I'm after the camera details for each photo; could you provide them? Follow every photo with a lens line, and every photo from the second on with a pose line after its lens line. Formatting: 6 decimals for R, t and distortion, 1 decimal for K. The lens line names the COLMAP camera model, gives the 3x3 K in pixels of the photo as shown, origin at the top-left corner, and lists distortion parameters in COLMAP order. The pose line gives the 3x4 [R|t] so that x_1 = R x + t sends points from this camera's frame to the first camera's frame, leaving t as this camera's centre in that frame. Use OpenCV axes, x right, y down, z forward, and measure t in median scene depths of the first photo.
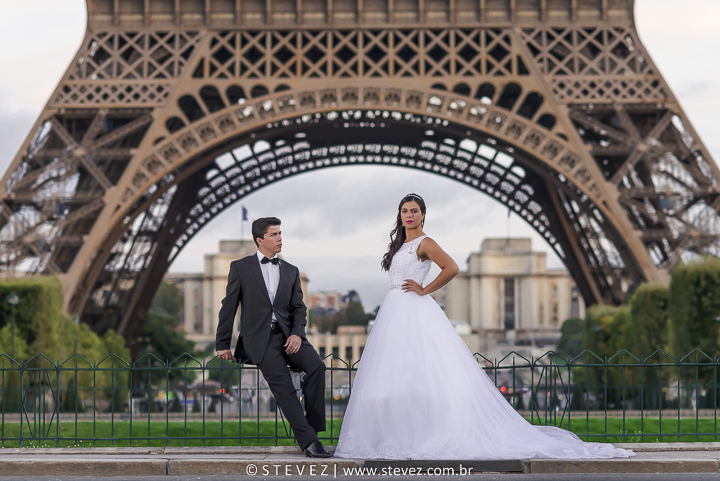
lens RADIAL K [[2811.4, 0, 360.0], [0, 2811.4, 240.5], [0, 0, 1]] dist [-0.001950, -1.950197]
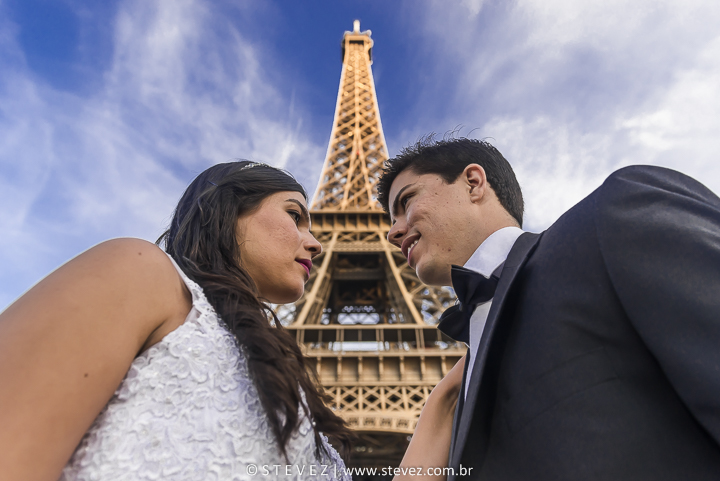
lens RADIAL K [[505.8, 0, 360.0], [0, 505.8, 240.5], [0, 0, 1]] dist [0.006215, 0.000735]
pose [[0.999950, 0.005951, 0.008037, -0.002571], [0.001010, 0.739496, -0.673161, 0.043215], [-0.009949, 0.673135, 0.739453, 0.766746]]
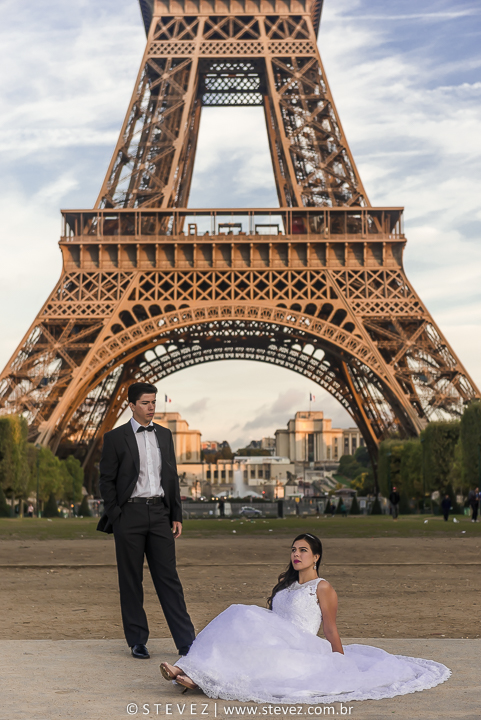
lens RADIAL K [[1451.9, 0, 240.5], [0, 1451.9, 360.0], [0, 0, 1]] dist [-0.011946, -0.255276]
pose [[0.999962, 0.001505, 0.008591, -0.002505], [-0.001167, 0.999229, -0.039253, 0.008826], [-0.008643, 0.039242, 0.999192, 0.170450]]
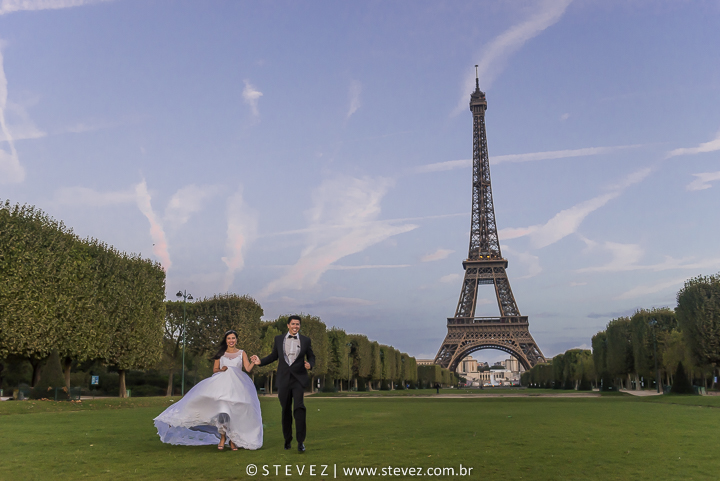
lens RADIAL K [[699.0, 0, 360.0], [0, 699.0, 240.5], [0, 0, 1]] dist [0.000149, 0.004726]
pose [[0.984274, -0.033517, -0.173441, -0.003557], [0.007646, 0.988998, -0.147732, -0.045898], [0.176485, 0.144082, 0.973701, -0.766874]]
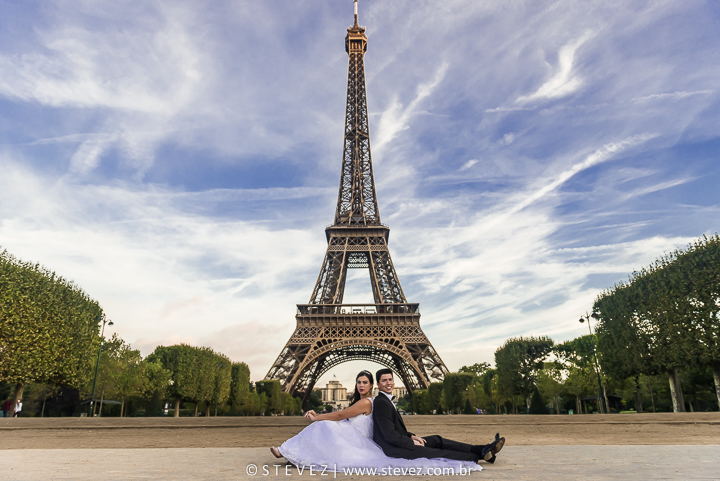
lens RADIAL K [[513.2, 0, 358.6], [0, 513.2, 236.8], [0, 0, 1]] dist [0.003447, 0.000022]
pose [[0.999996, 0.000304, 0.002888, -0.001476], [0.000499, 0.961787, -0.273798, 0.011010], [-0.002861, 0.273798, 0.961783, 0.178886]]
